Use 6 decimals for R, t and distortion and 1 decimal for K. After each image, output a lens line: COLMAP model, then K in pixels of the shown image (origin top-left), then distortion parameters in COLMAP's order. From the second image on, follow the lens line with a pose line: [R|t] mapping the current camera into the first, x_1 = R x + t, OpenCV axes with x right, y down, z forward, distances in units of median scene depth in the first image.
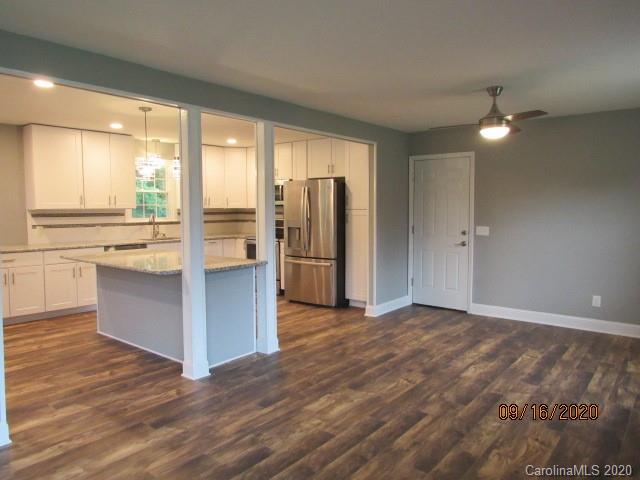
lens RADIAL K [[452.1, 0, 316.9], [0, 452.1, 237.5], [0, 0, 1]] dist [-0.020900, 0.001291]
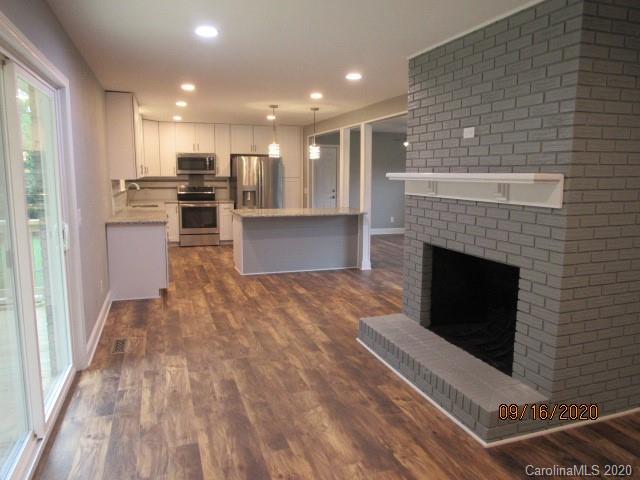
lens RADIAL K [[452.1, 0, 316.9], [0, 452.1, 237.5], [0, 0, 1]] dist [-0.020900, 0.001291]
pose [[0.526946, -0.115383, 0.842030, -1.232810], [0.047869, 0.993198, 0.106141, -0.020033], [-0.848550, -0.015623, 0.528885, 0.114622]]
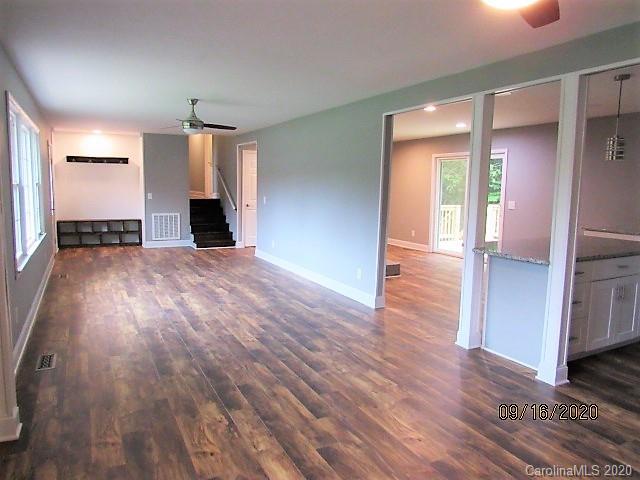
lens RADIAL K [[452.1, 0, 316.9], [0, 452.1, 237.5], [0, 0, 1]] dist [-0.020900, 0.001291]
pose [[-0.399766, 0.096928, -0.911478, 0.527292], [-0.076753, 0.987361, 0.138661, -0.043952], [0.913398, 0.125391, -0.387274, 0.667947]]
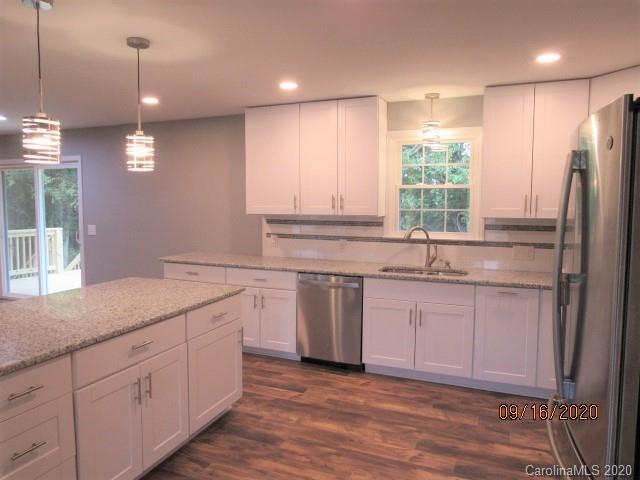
lens RADIAL K [[452.1, 0, 316.9], [0, 452.1, 237.5], [0, 0, 1]] dist [-0.020900, 0.001291]
pose [[0.290686, 0.071372, -0.954153, 0.182862], [-0.071015, 0.996073, 0.052873, -0.070065], [0.954179, 0.052390, 0.294613, 0.846220]]
